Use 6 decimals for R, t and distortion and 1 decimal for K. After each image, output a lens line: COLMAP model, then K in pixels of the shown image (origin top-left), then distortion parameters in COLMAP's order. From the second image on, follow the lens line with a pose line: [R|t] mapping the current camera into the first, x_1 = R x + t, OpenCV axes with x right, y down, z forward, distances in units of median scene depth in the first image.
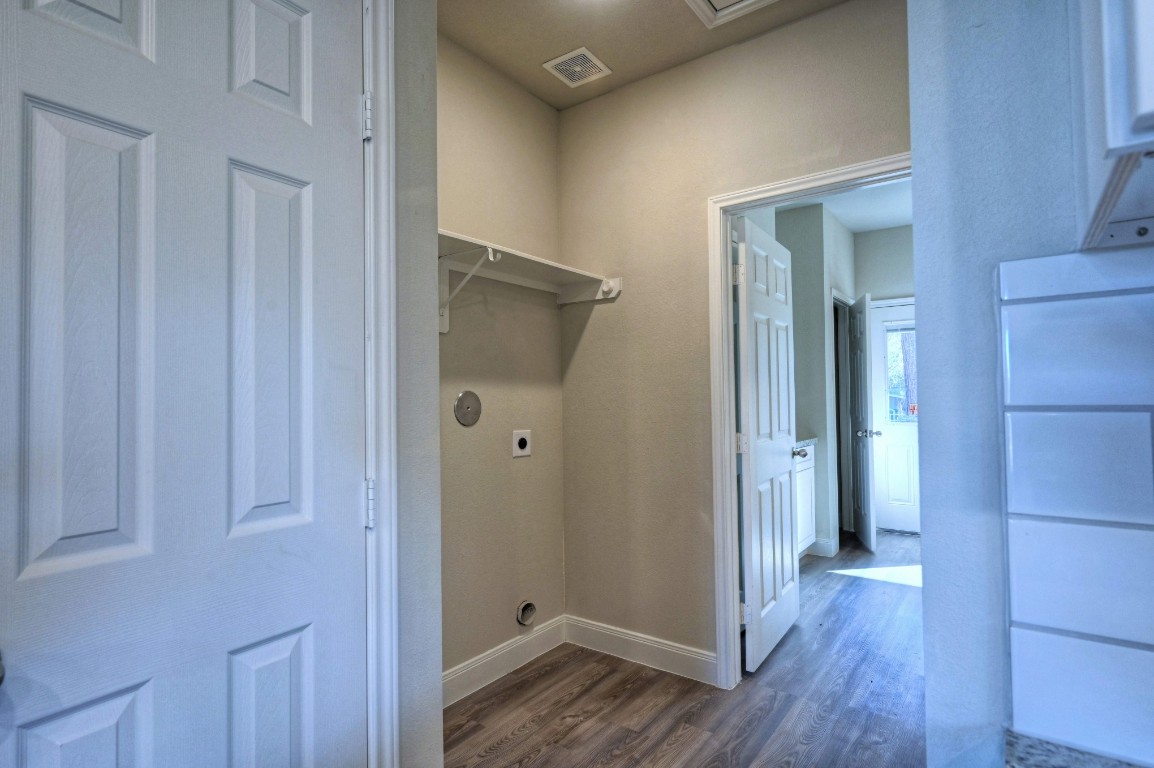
lens RADIAL K [[589.7, 0, 577.0], [0, 589.7, 384.0], [0, 0, 1]] dist [0.000490, 0.000084]
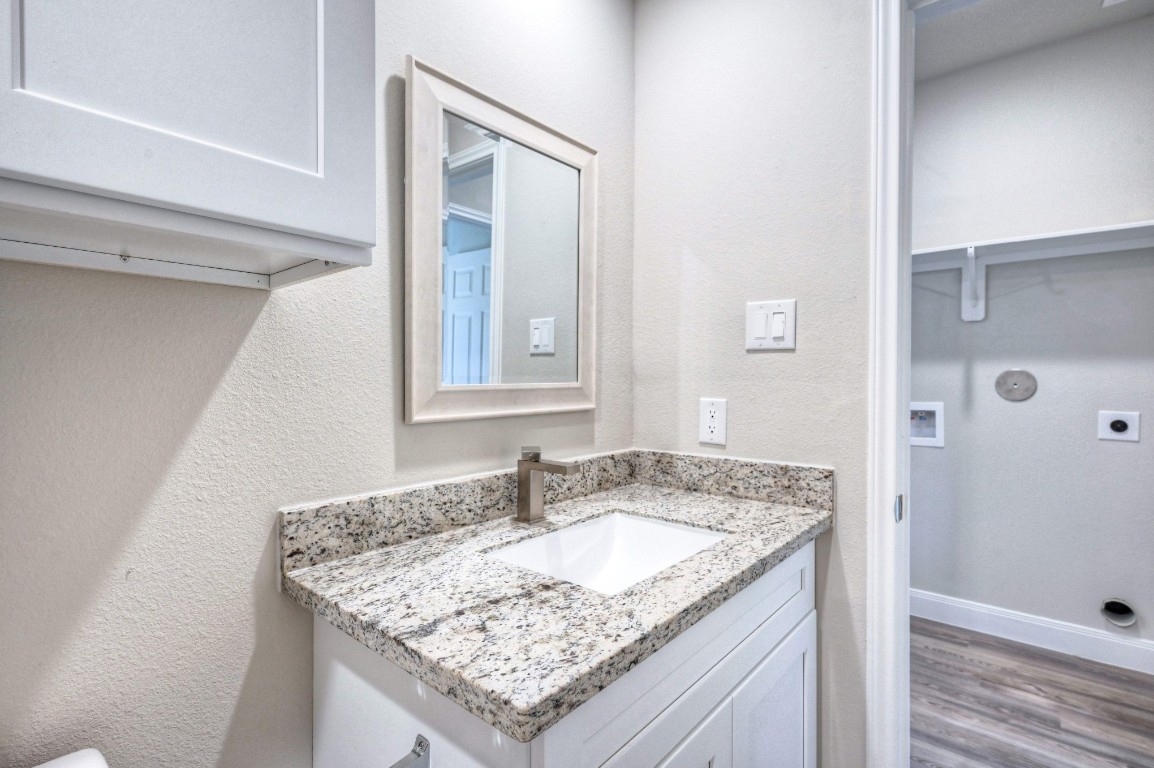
lens RADIAL K [[540.1, 0, 577.0], [0, 540.1, 384.0], [0, 0, 1]] dist [0.002467, -0.000225]
pose [[-0.067176, 0.017332, -0.997591, 0.935289], [0.025359, 0.999556, 0.015659, 0.002934], [0.997419, -0.024246, -0.067586, 0.272243]]
